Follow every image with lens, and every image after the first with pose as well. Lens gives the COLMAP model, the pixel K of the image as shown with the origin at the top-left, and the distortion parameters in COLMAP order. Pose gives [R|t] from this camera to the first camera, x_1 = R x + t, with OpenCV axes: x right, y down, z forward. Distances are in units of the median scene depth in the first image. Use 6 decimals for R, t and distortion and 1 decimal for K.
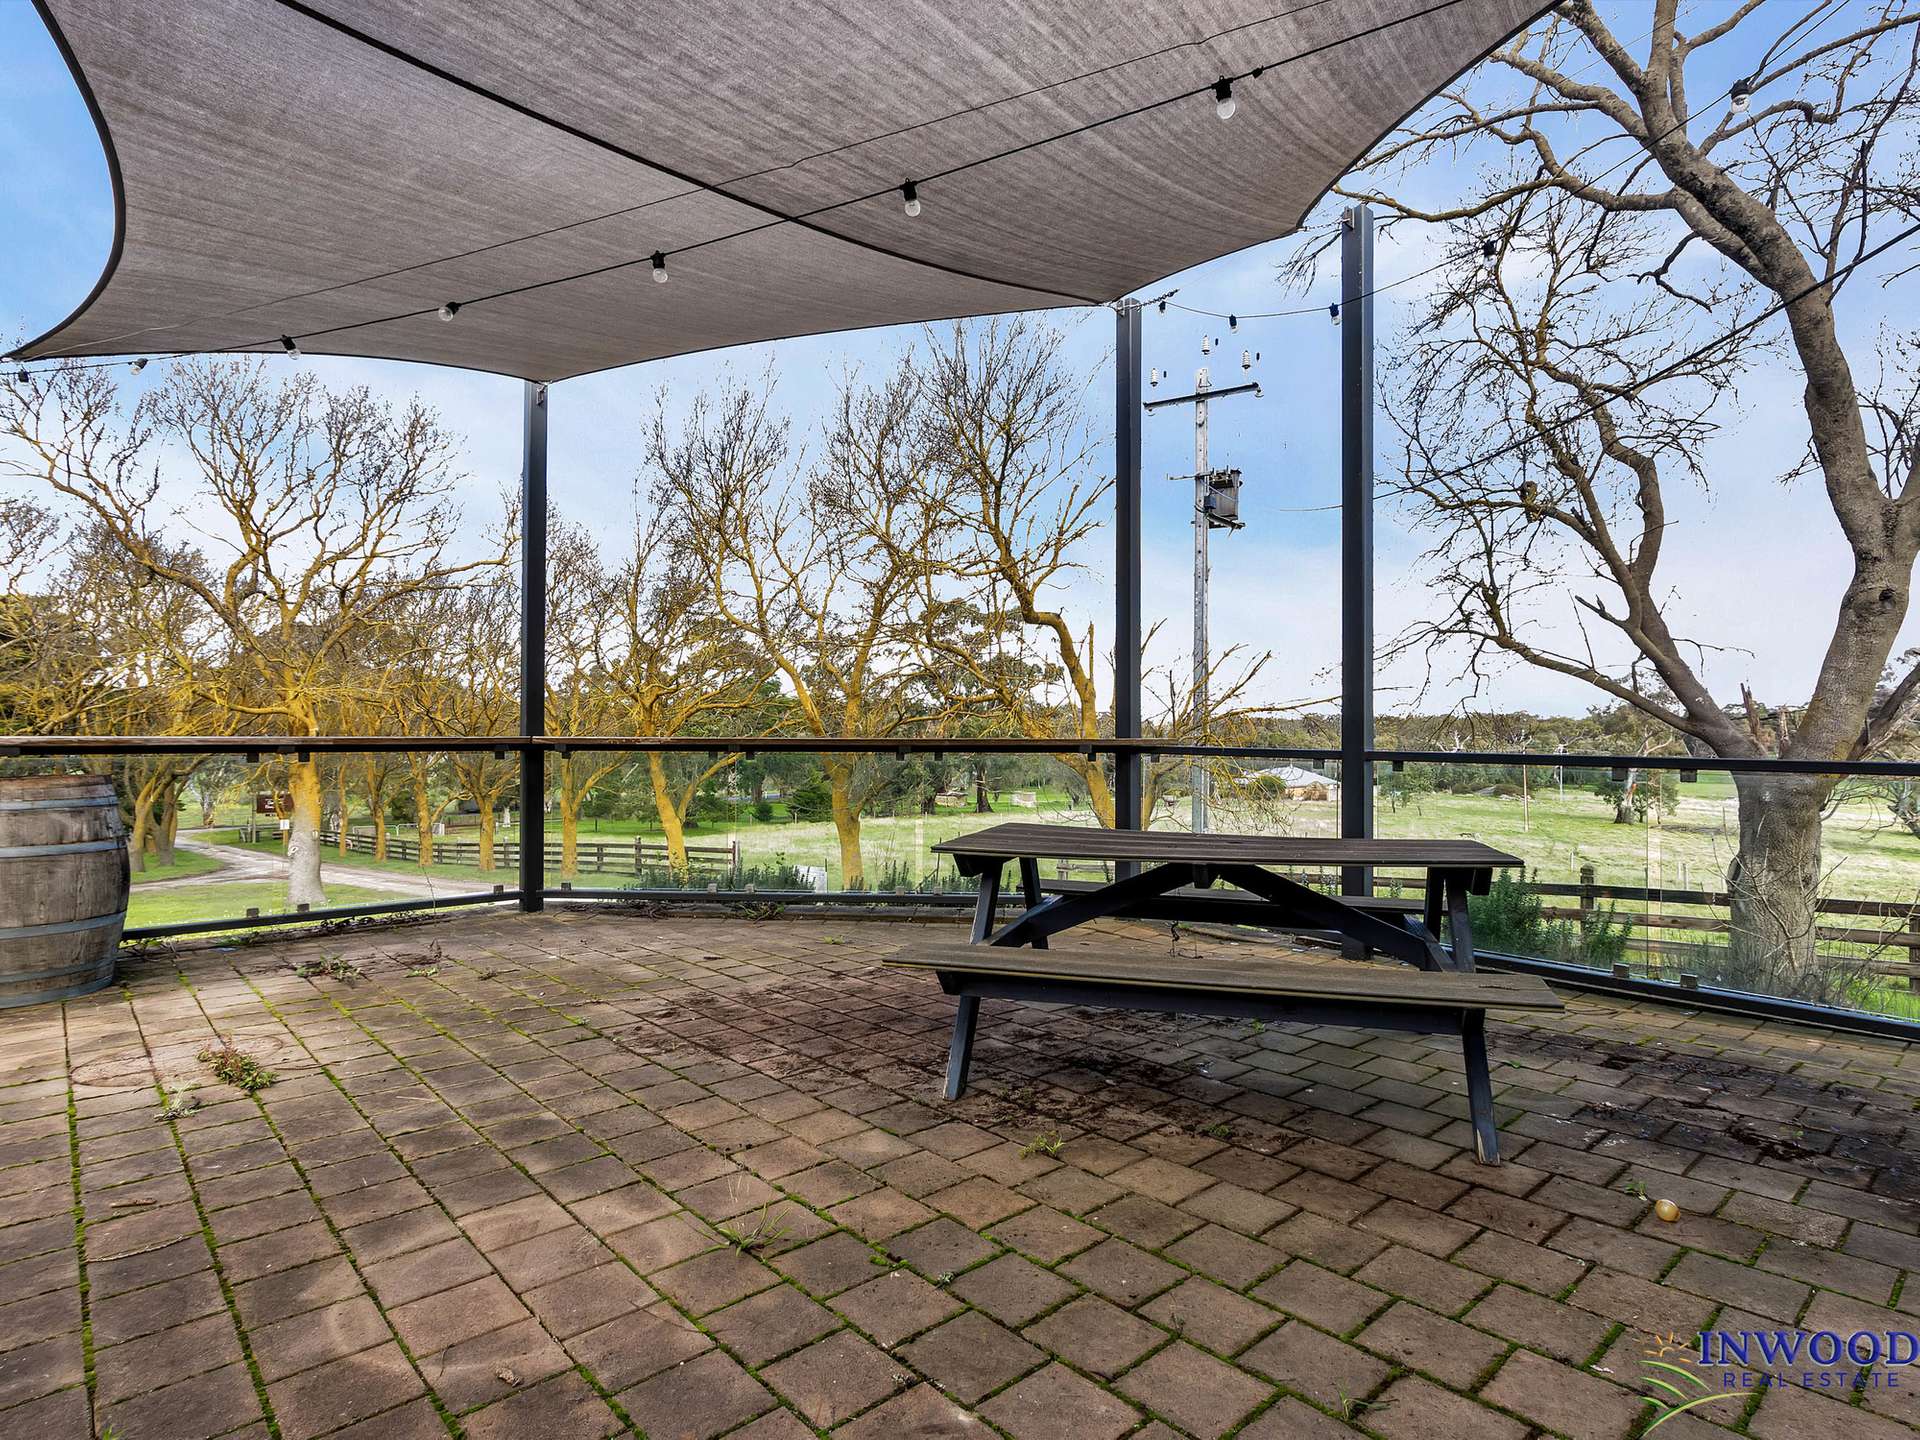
lens RADIAL K [[1020.2, 0, 953.5], [0, 1020.2, 725.0], [0, 0, 1]] dist [0.003459, -0.001441]
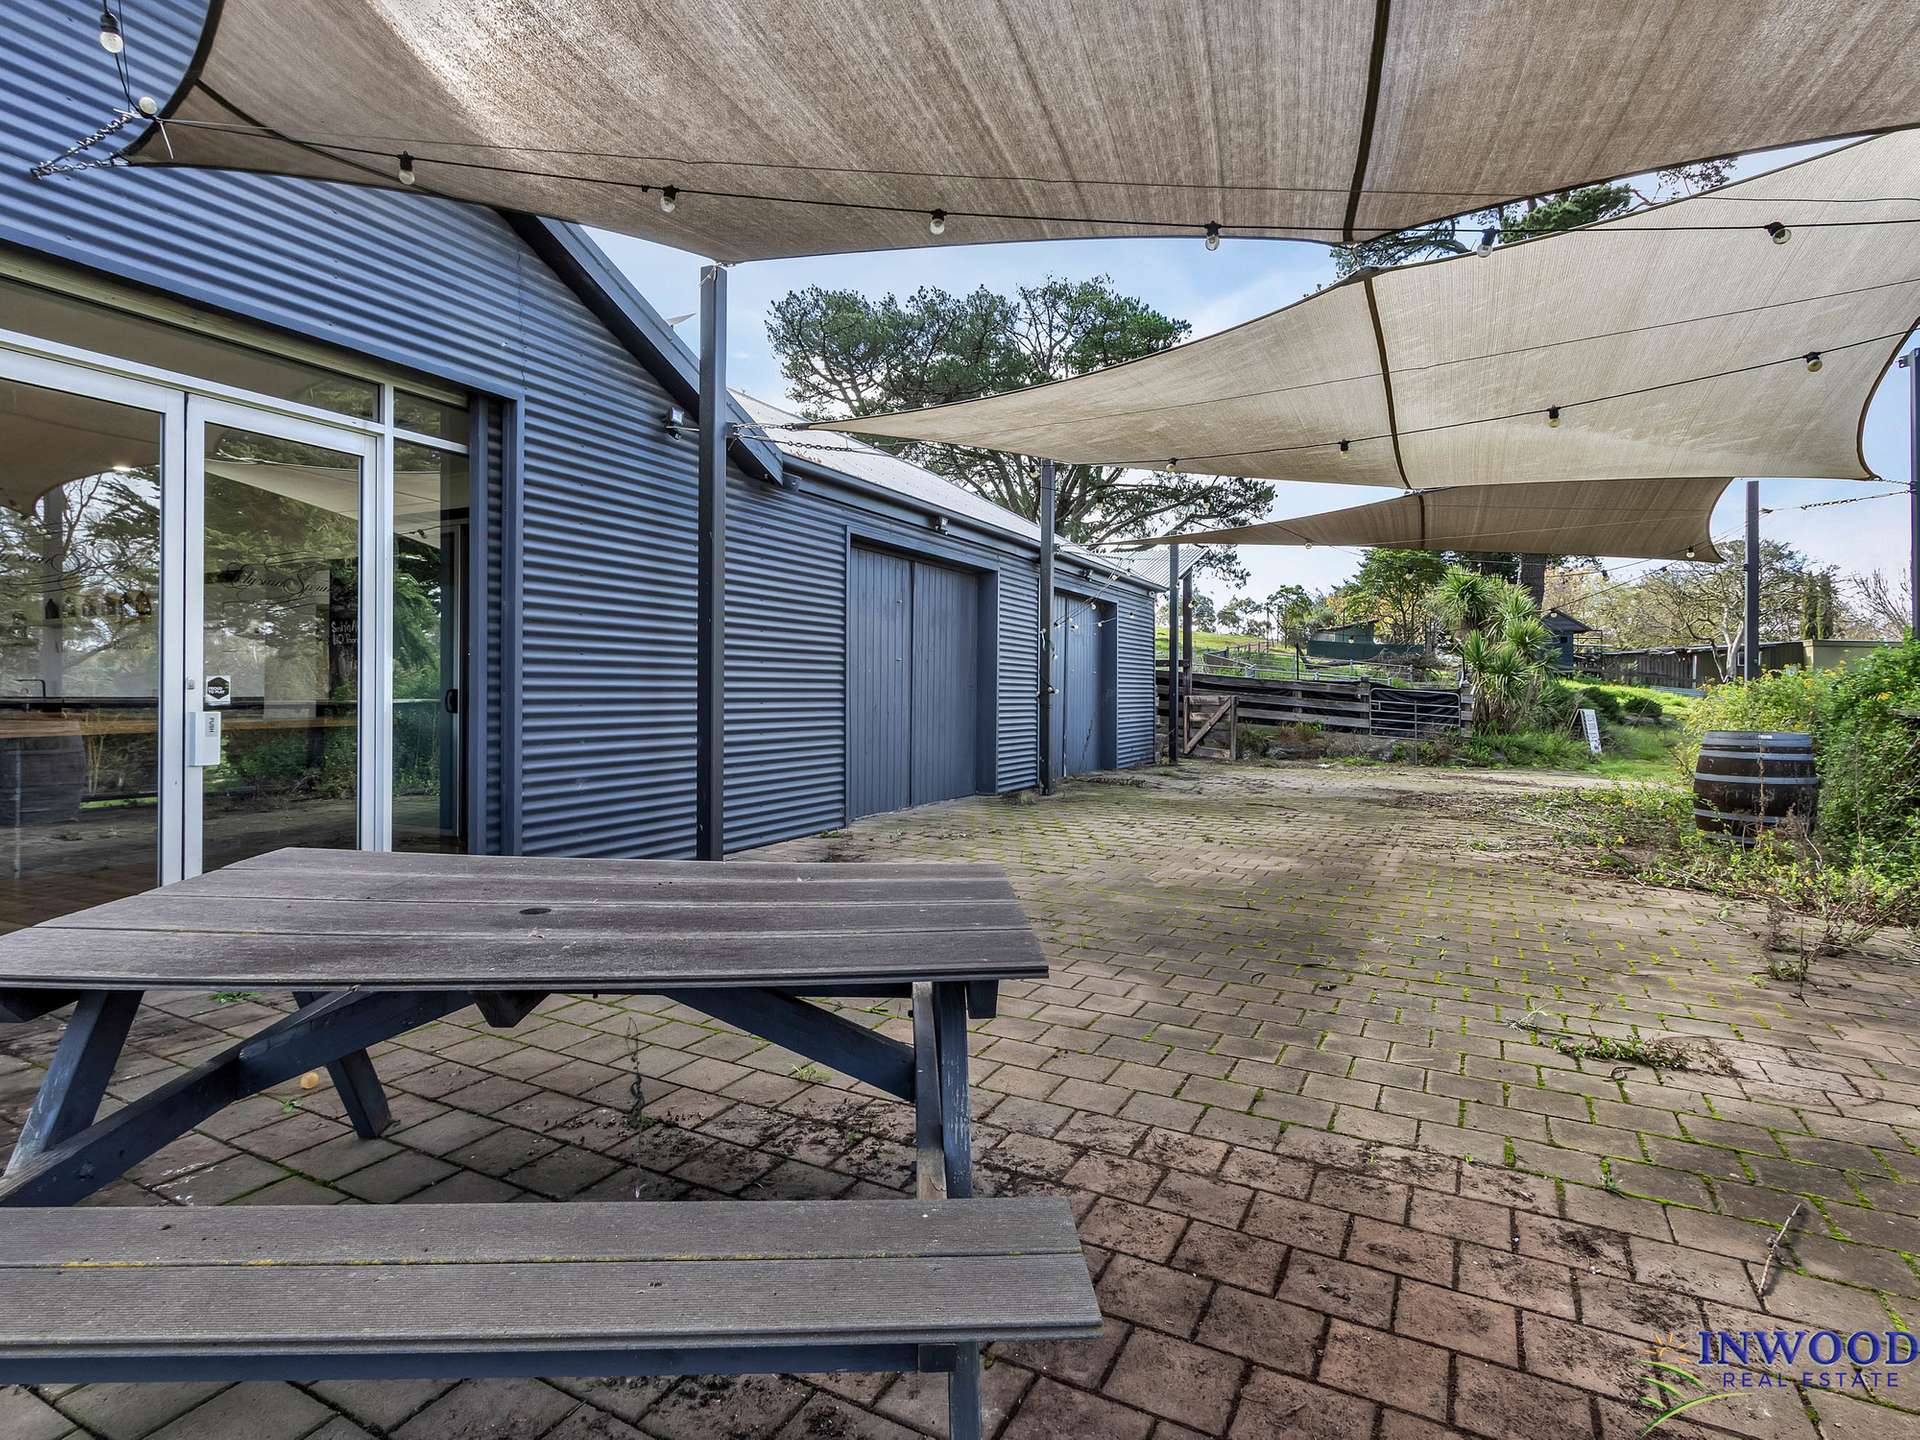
lens RADIAL K [[1020.2, 0, 946.2], [0, 1020.2, 715.7], [0, 0, 1]] dist [0.003459, -0.001441]
pose [[-0.936219, -0.001106, -0.351416, 0.292522], [-0.008207, 0.999791, 0.018719, -0.005983], [0.351322, 0.020409, -0.936032, 1.779497]]
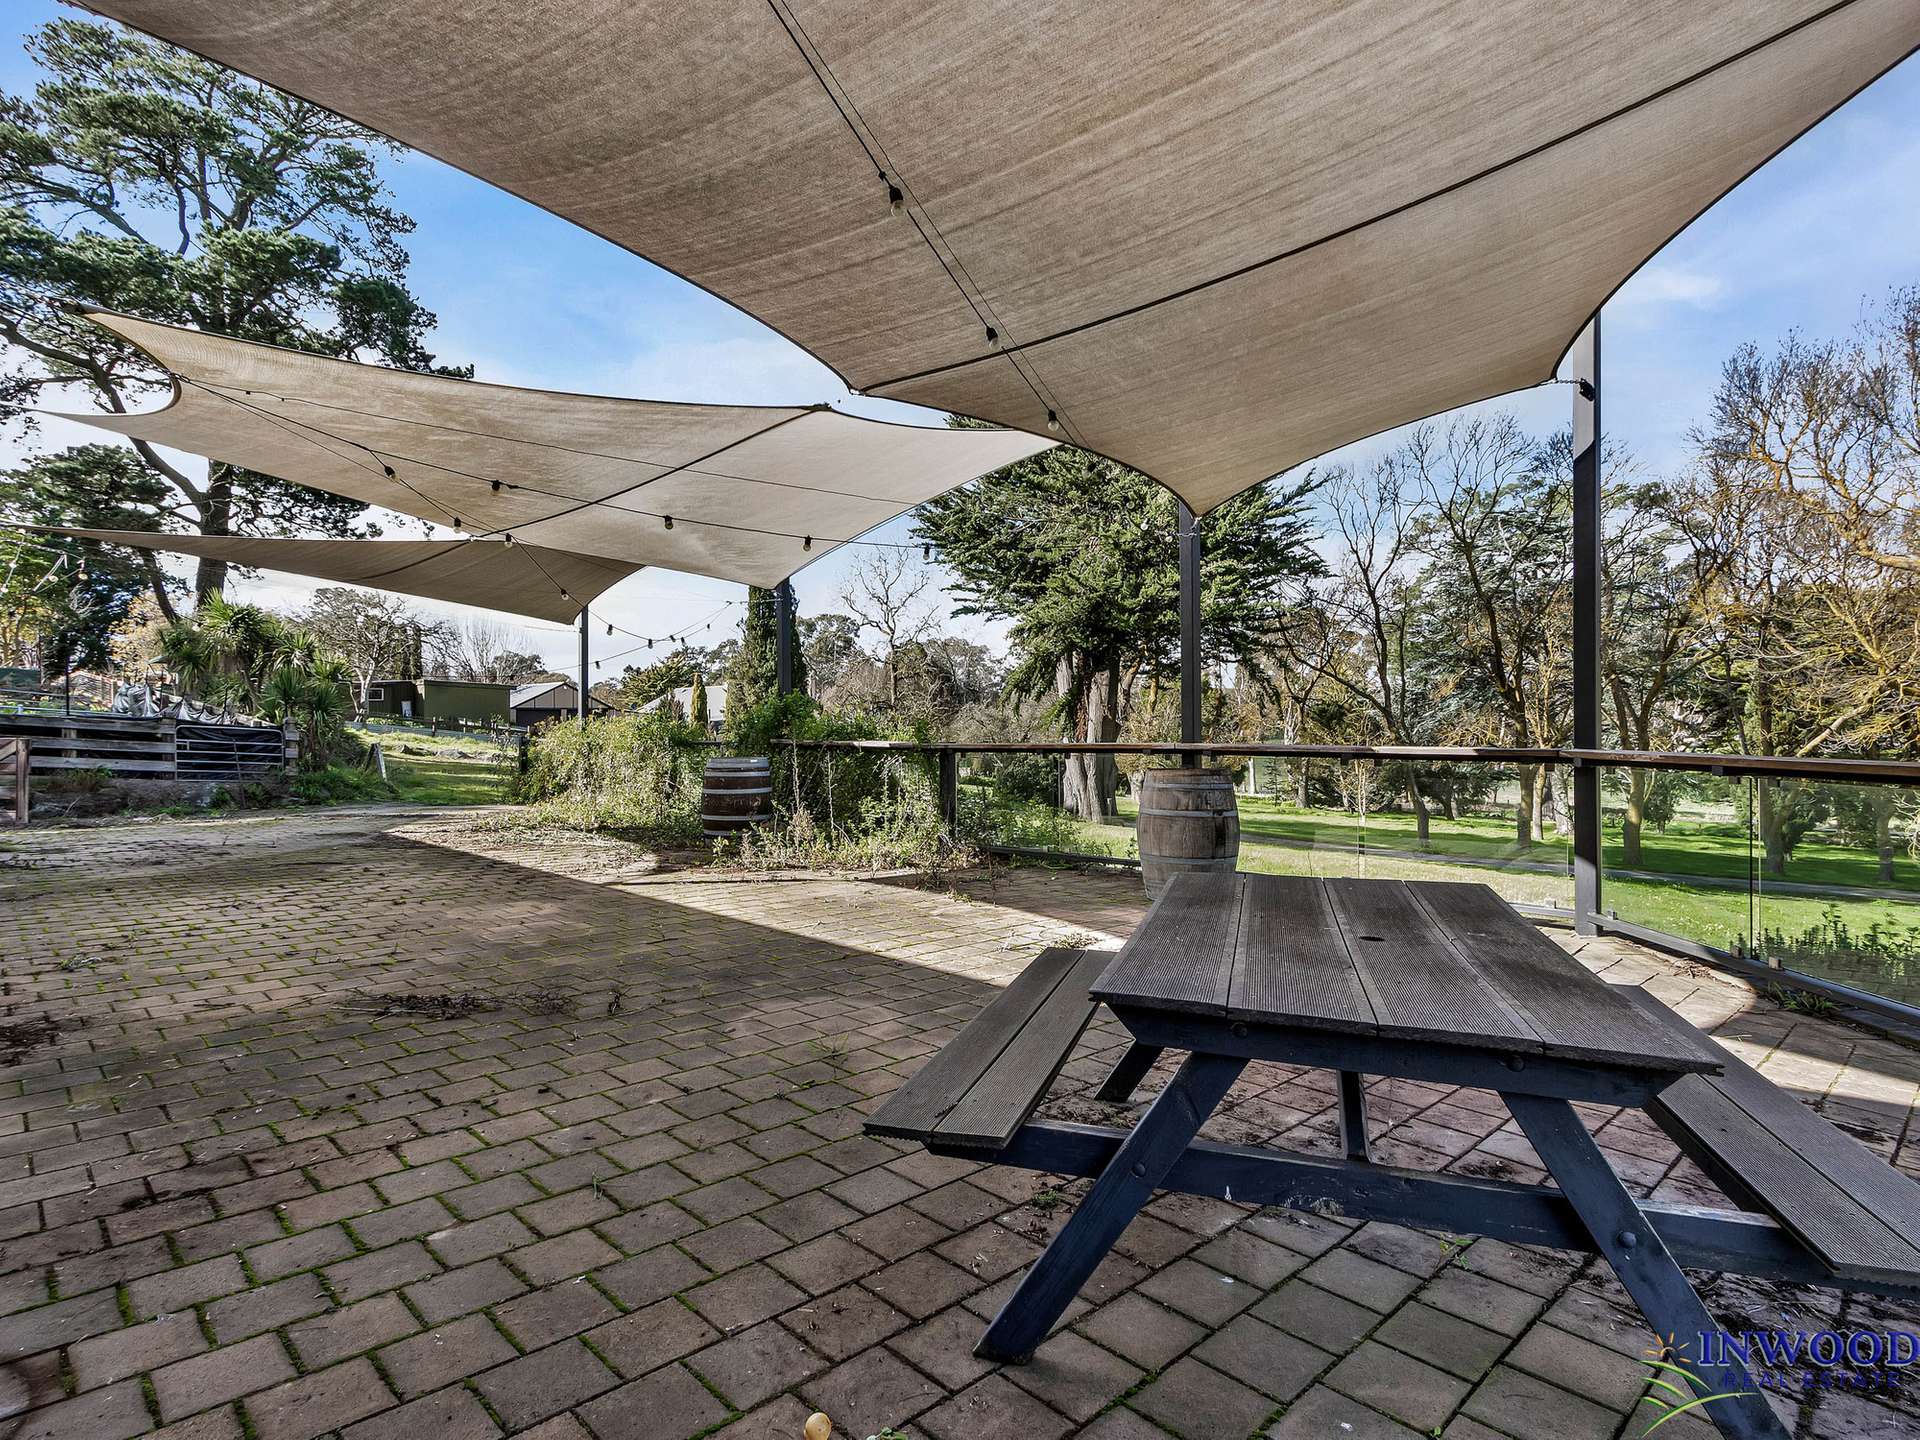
lens RADIAL K [[1020.2, 0, 939.0], [0, 1020.2, 723.4], [0, 0, 1]] dist [0.003459, -0.001441]
pose [[0.028434, -0.003087, -0.999591, 1.061037], [0.009580, 0.999950, -0.002816, -0.032071], [0.999550, -0.009496, 0.028462, 0.781767]]
